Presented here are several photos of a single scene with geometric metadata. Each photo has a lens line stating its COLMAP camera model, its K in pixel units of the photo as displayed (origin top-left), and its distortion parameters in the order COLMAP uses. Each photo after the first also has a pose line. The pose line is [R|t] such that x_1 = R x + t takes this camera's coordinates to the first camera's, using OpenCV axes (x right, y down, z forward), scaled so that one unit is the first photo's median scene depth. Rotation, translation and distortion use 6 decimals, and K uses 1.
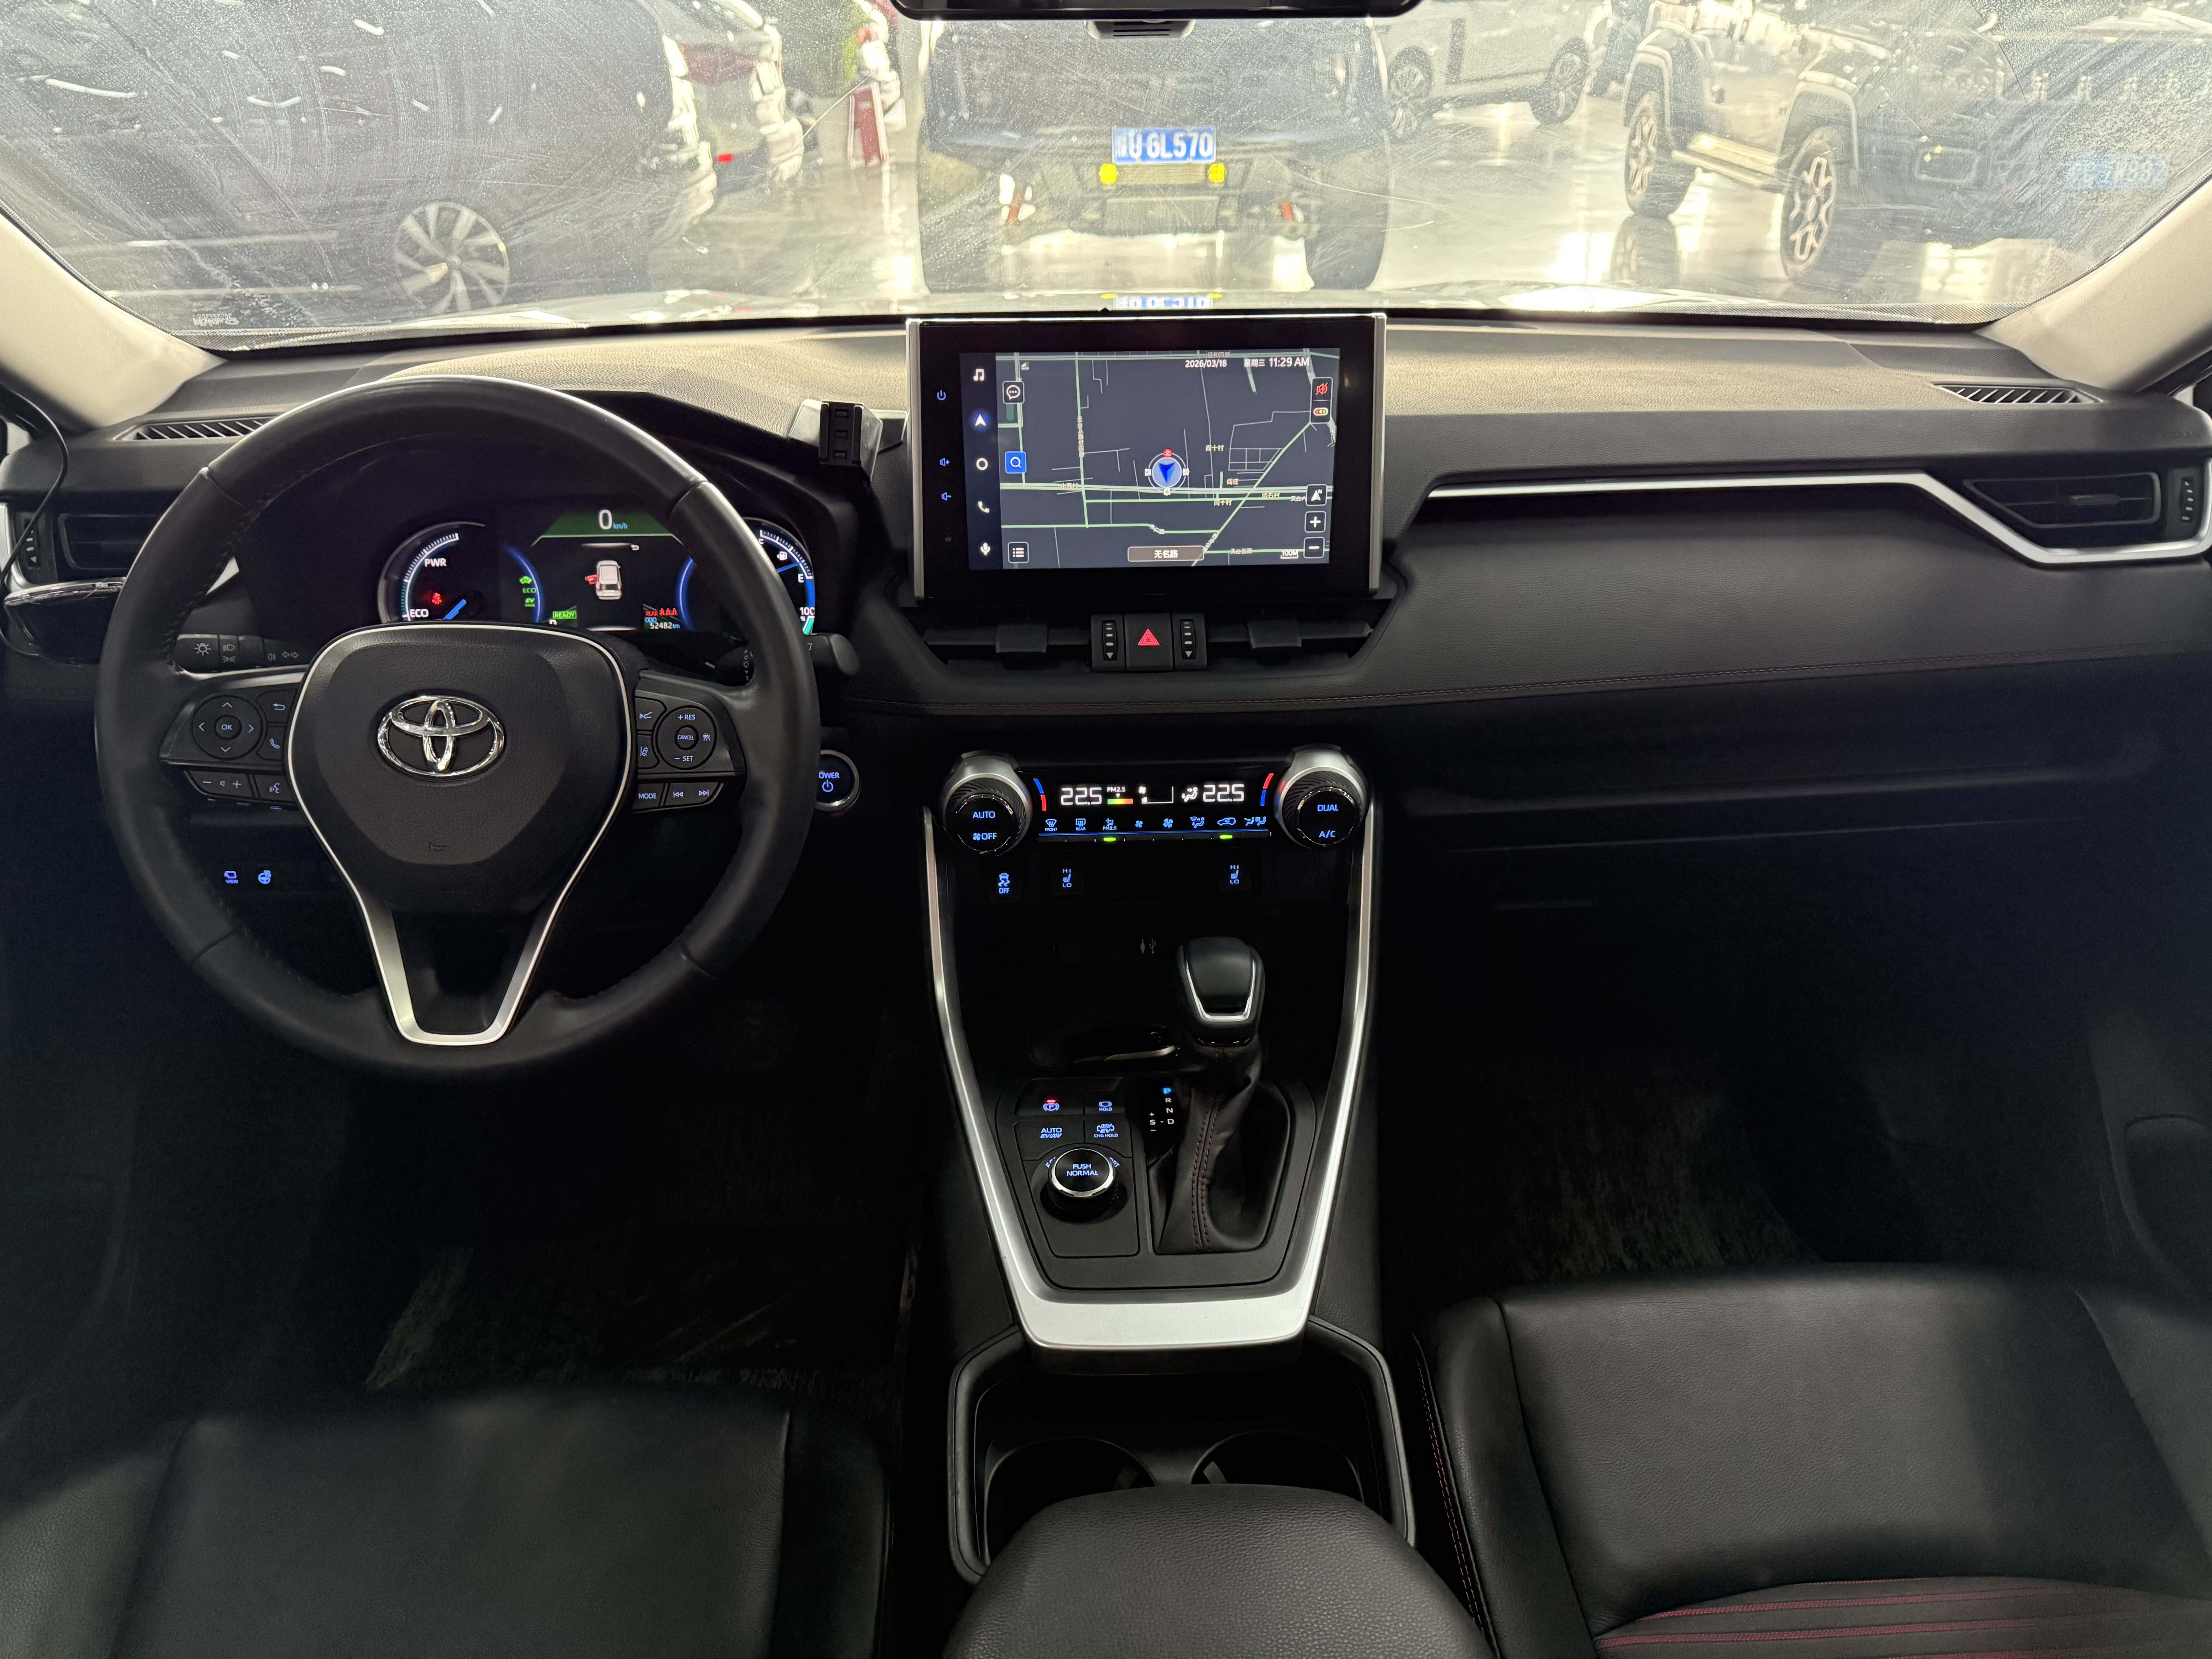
lens RADIAL K [[1546.8, 0, 1100.7], [0, 1546.8, 844.2], [0, 0, 1]] dist [0.144474, -0.200837]
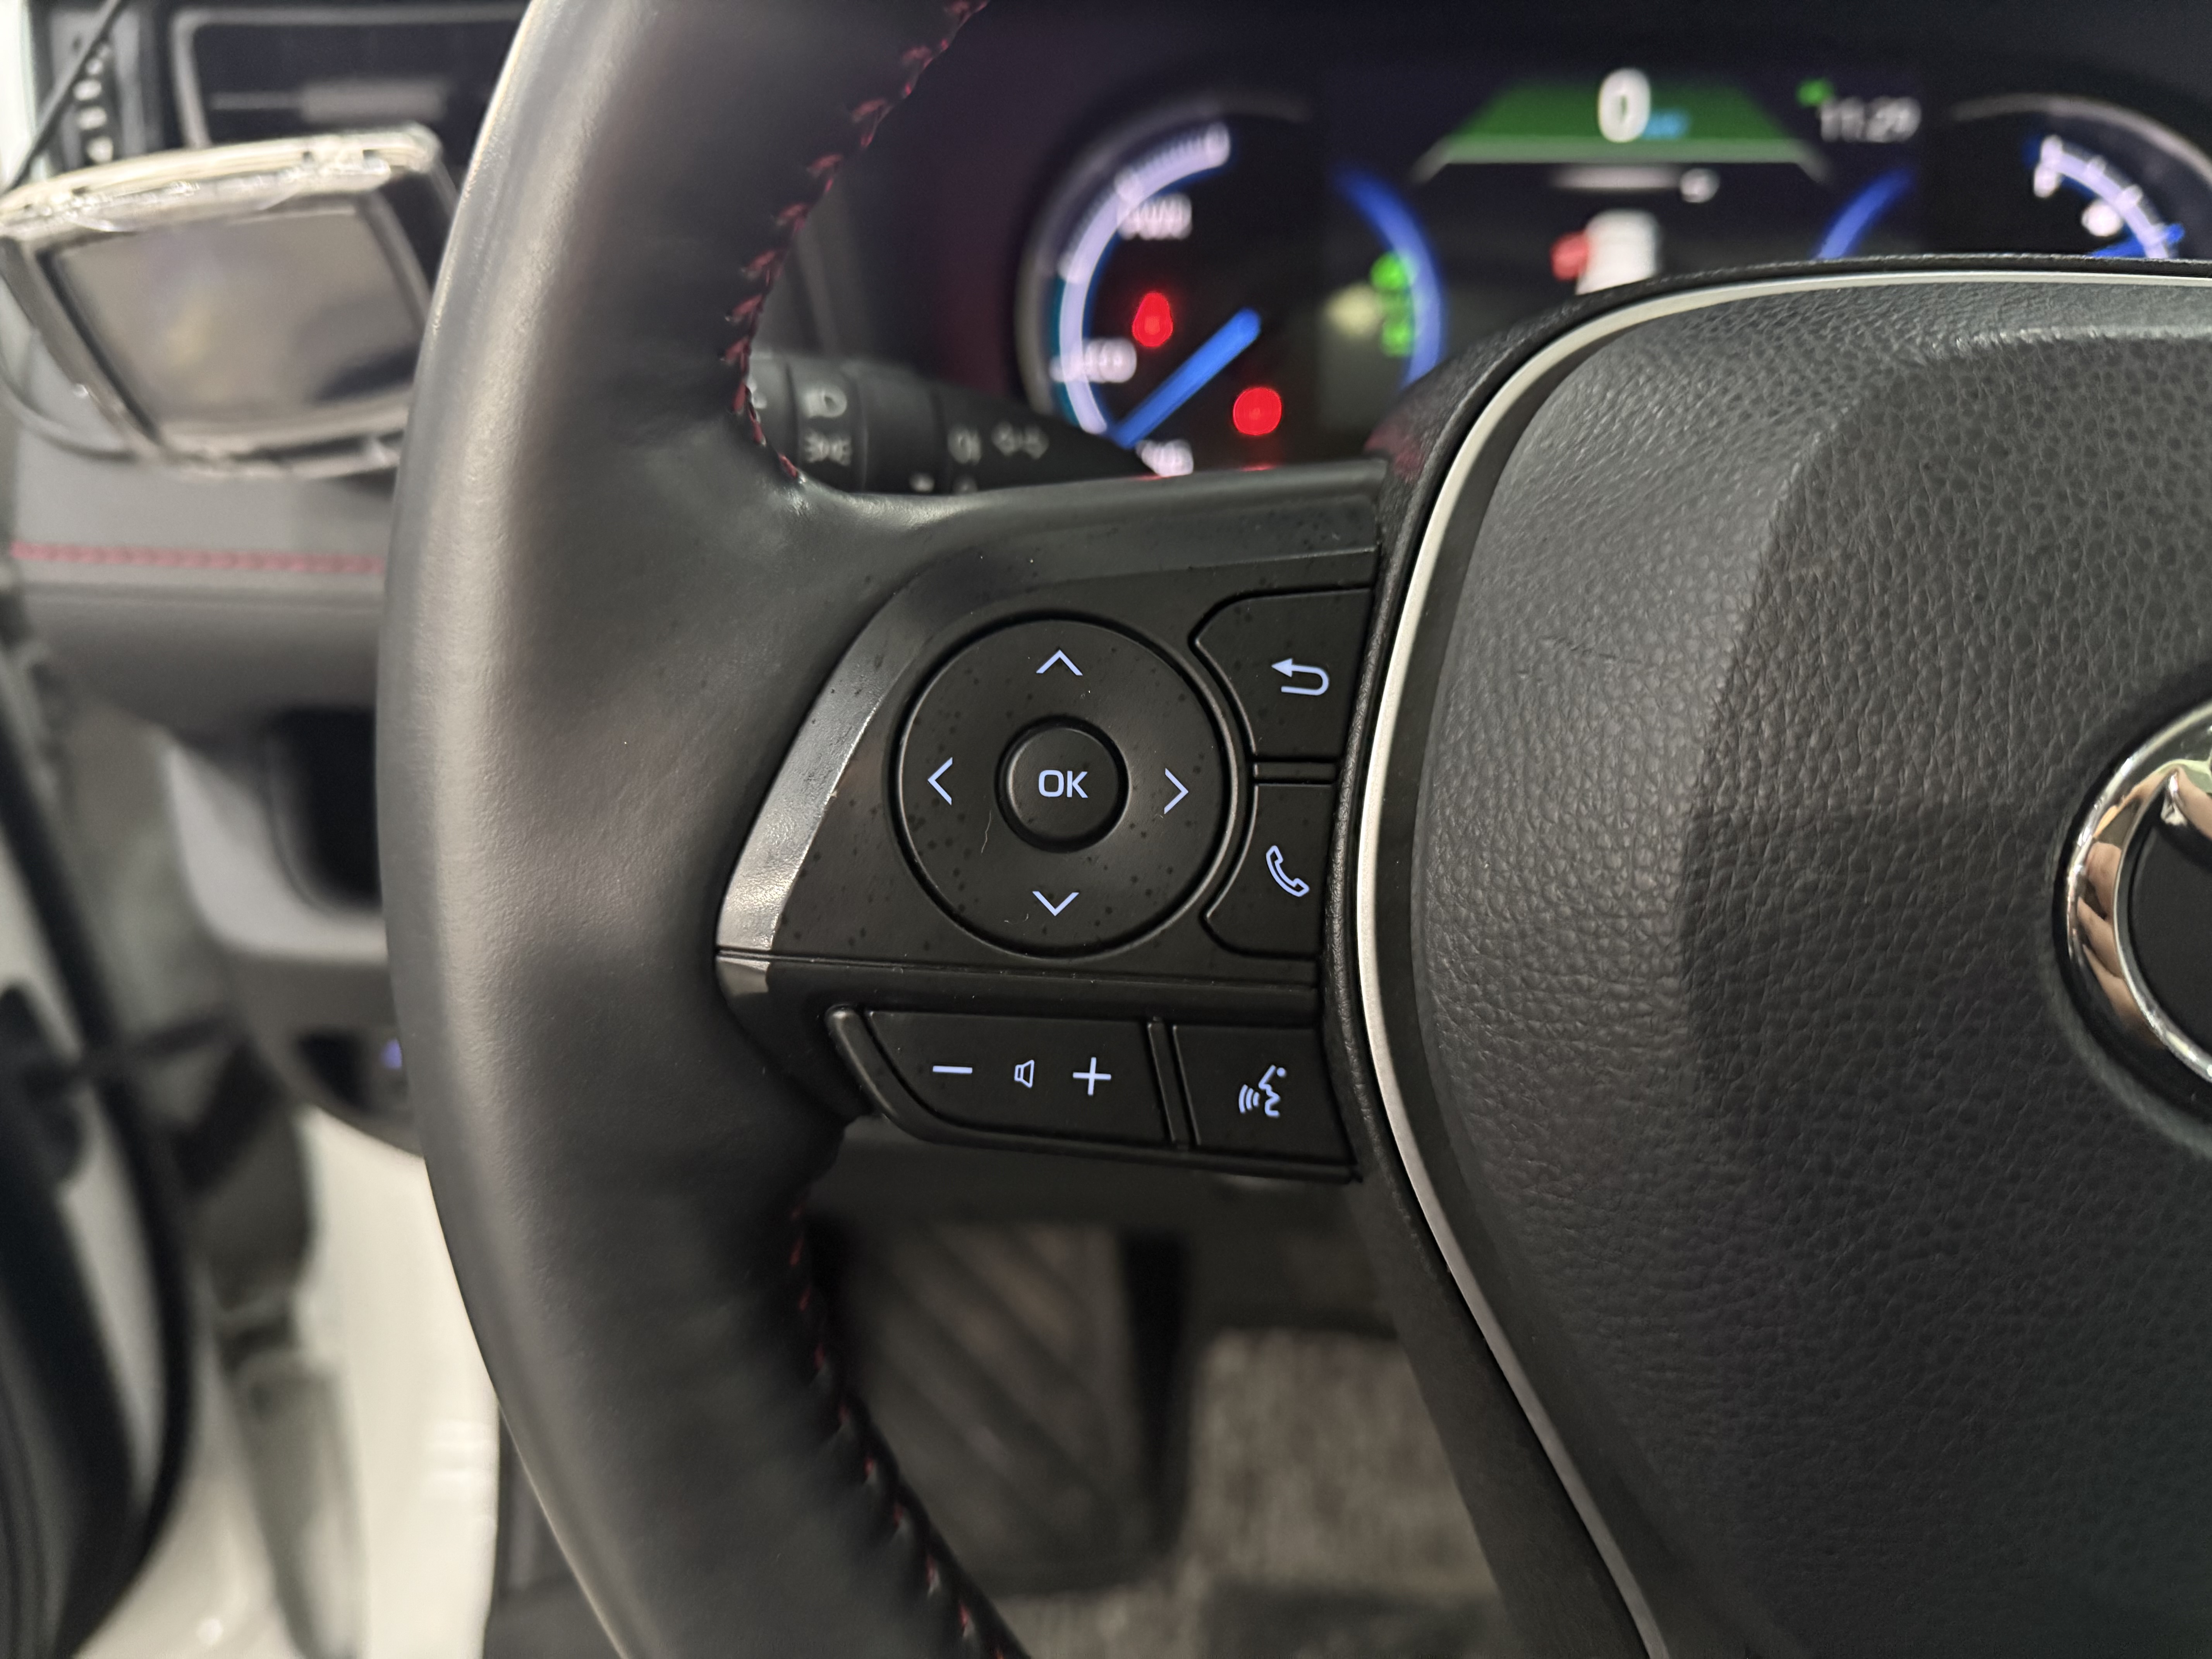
lens RADIAL K [[1575.6, 0, 1098.2], [0, 1575.6, 841.9], [0, 0, 1]] dist [0.104372, -0.197067]
pose [[0.998560, 0.031908, -0.043127, -0.471327], [-0.029088, 0.997493, 0.064506, -0.068689], [0.045077, -0.063159, 0.996985, 0.713701]]
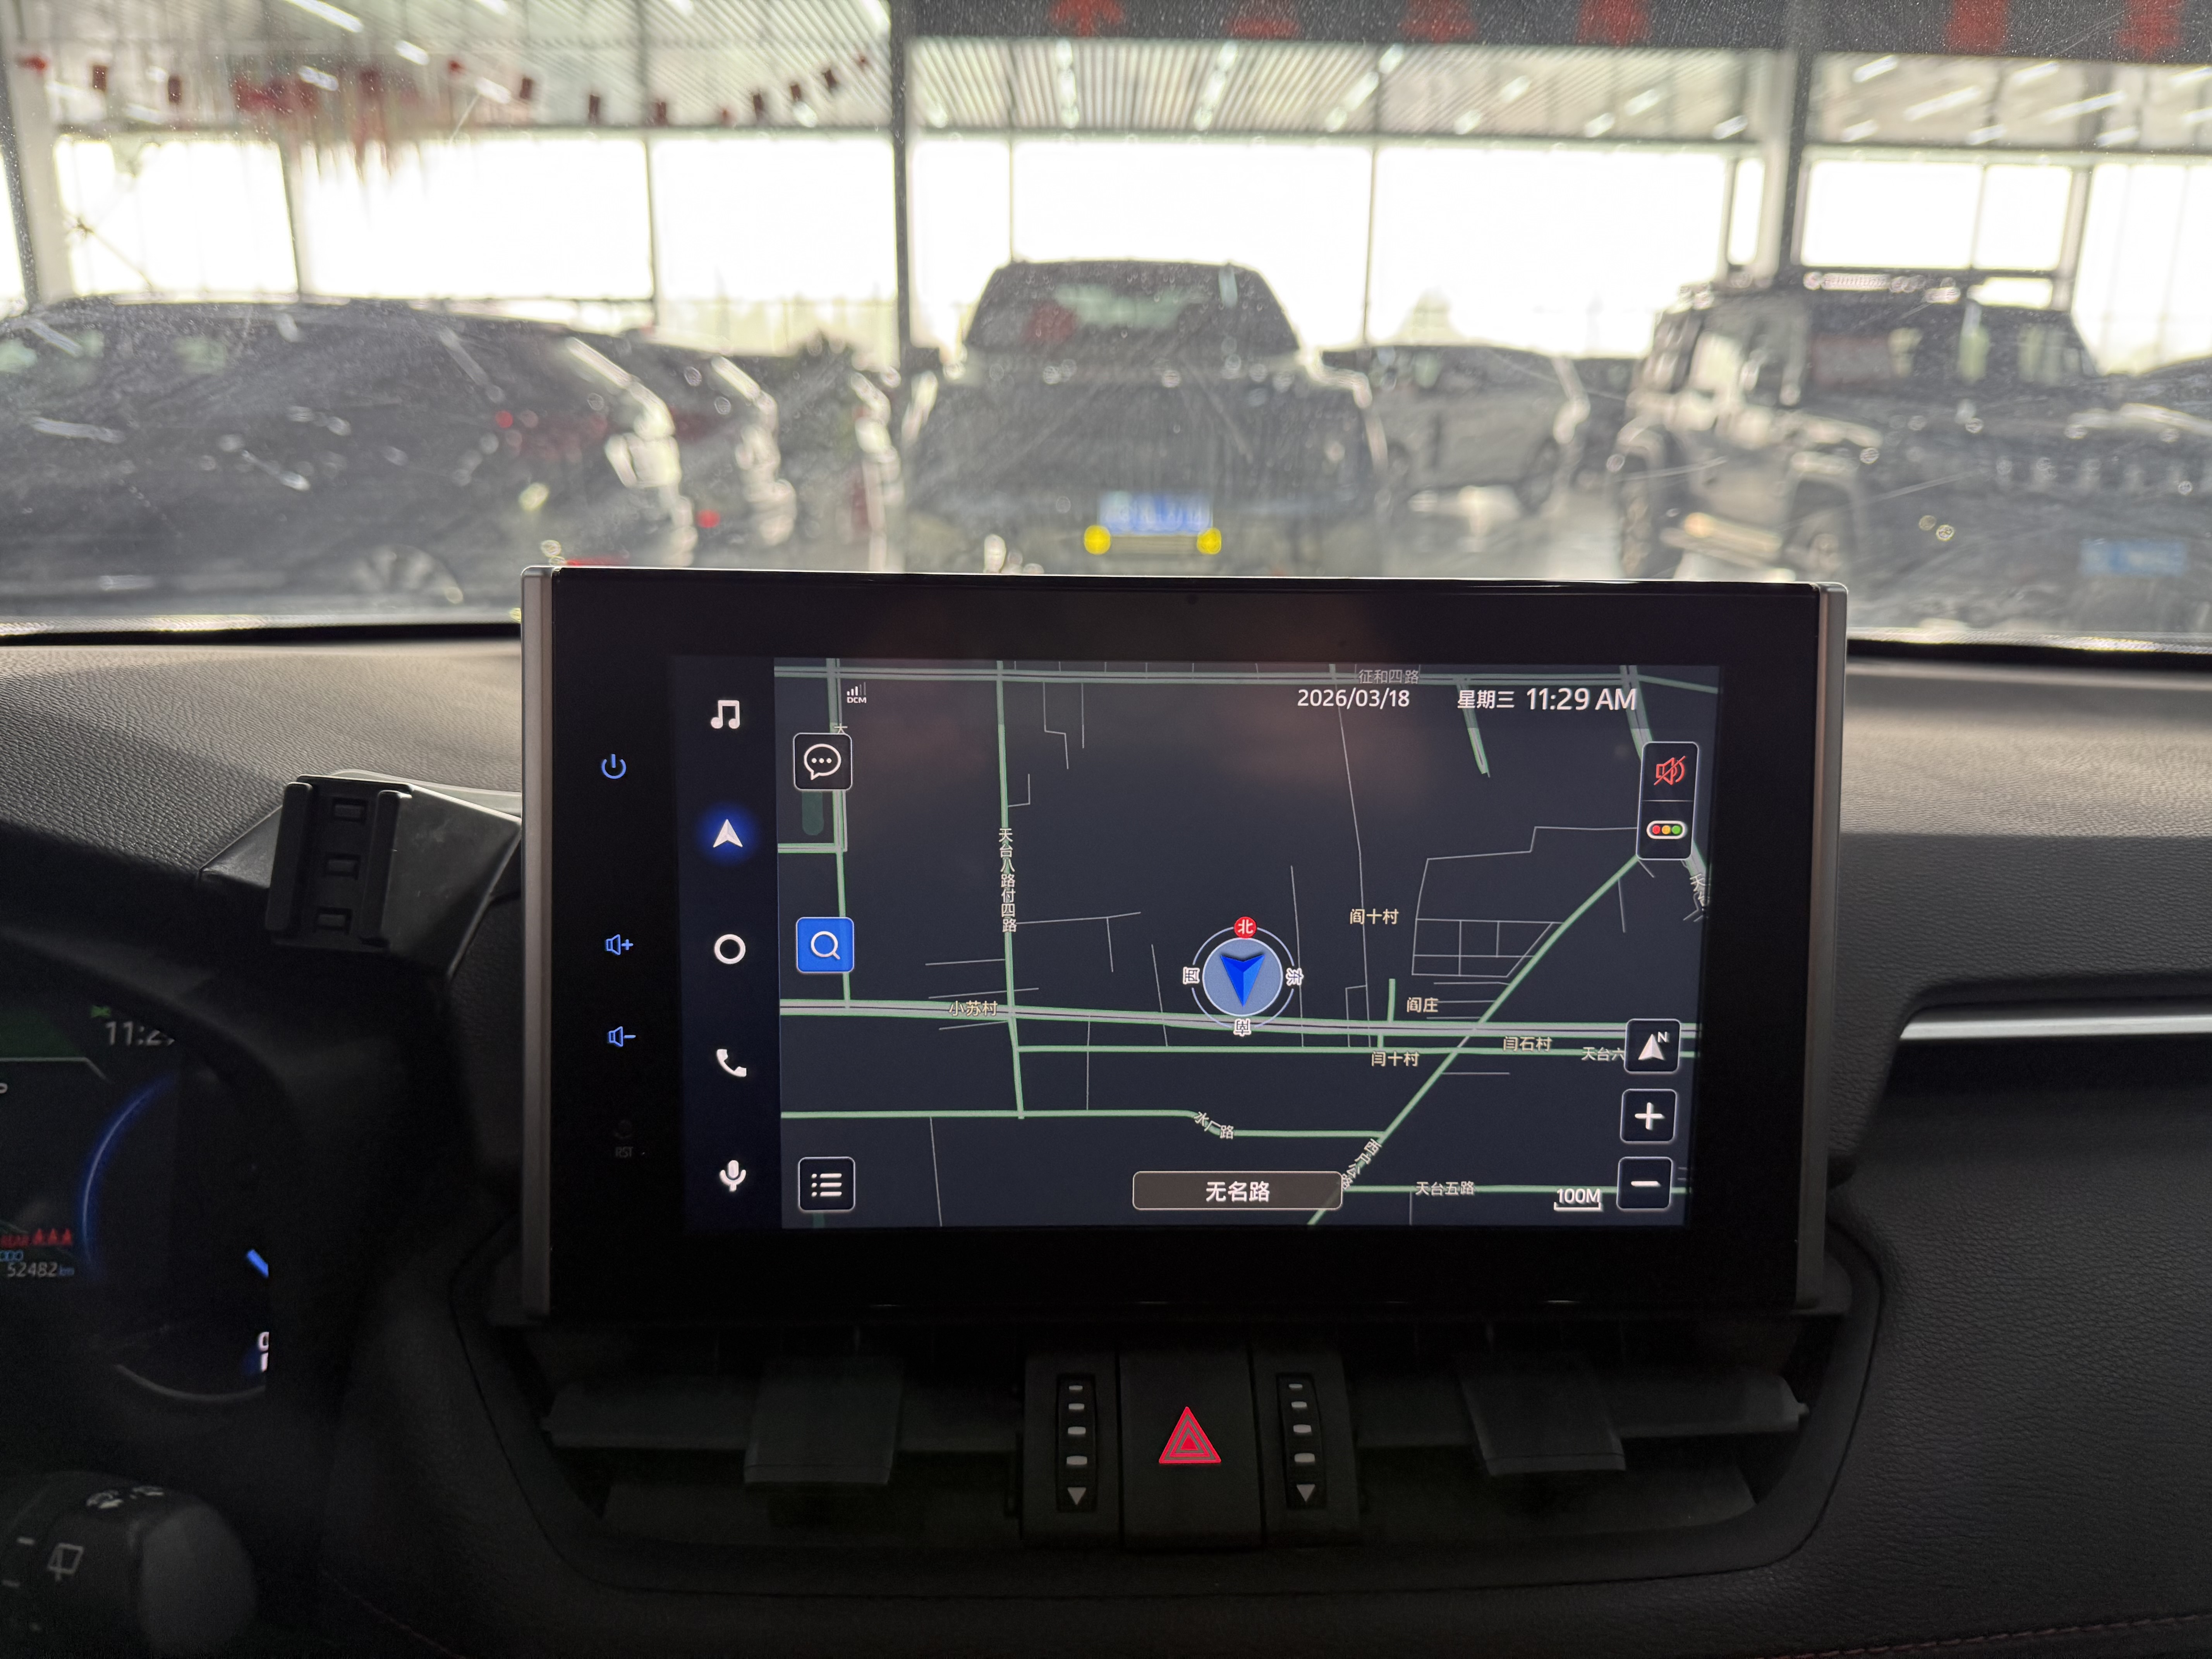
lens RADIAL K [[1546.8, 0, 1100.7], [0, 1546.8, 844.2], [0, 0, 1]] dist [0.144474, -0.200837]
pose [[0.999735, 0.019811, 0.011708, 0.004344], [-0.016769, 0.975606, -0.218887, -0.187357], [-0.015759, 0.218633, 0.975680, 0.634421]]
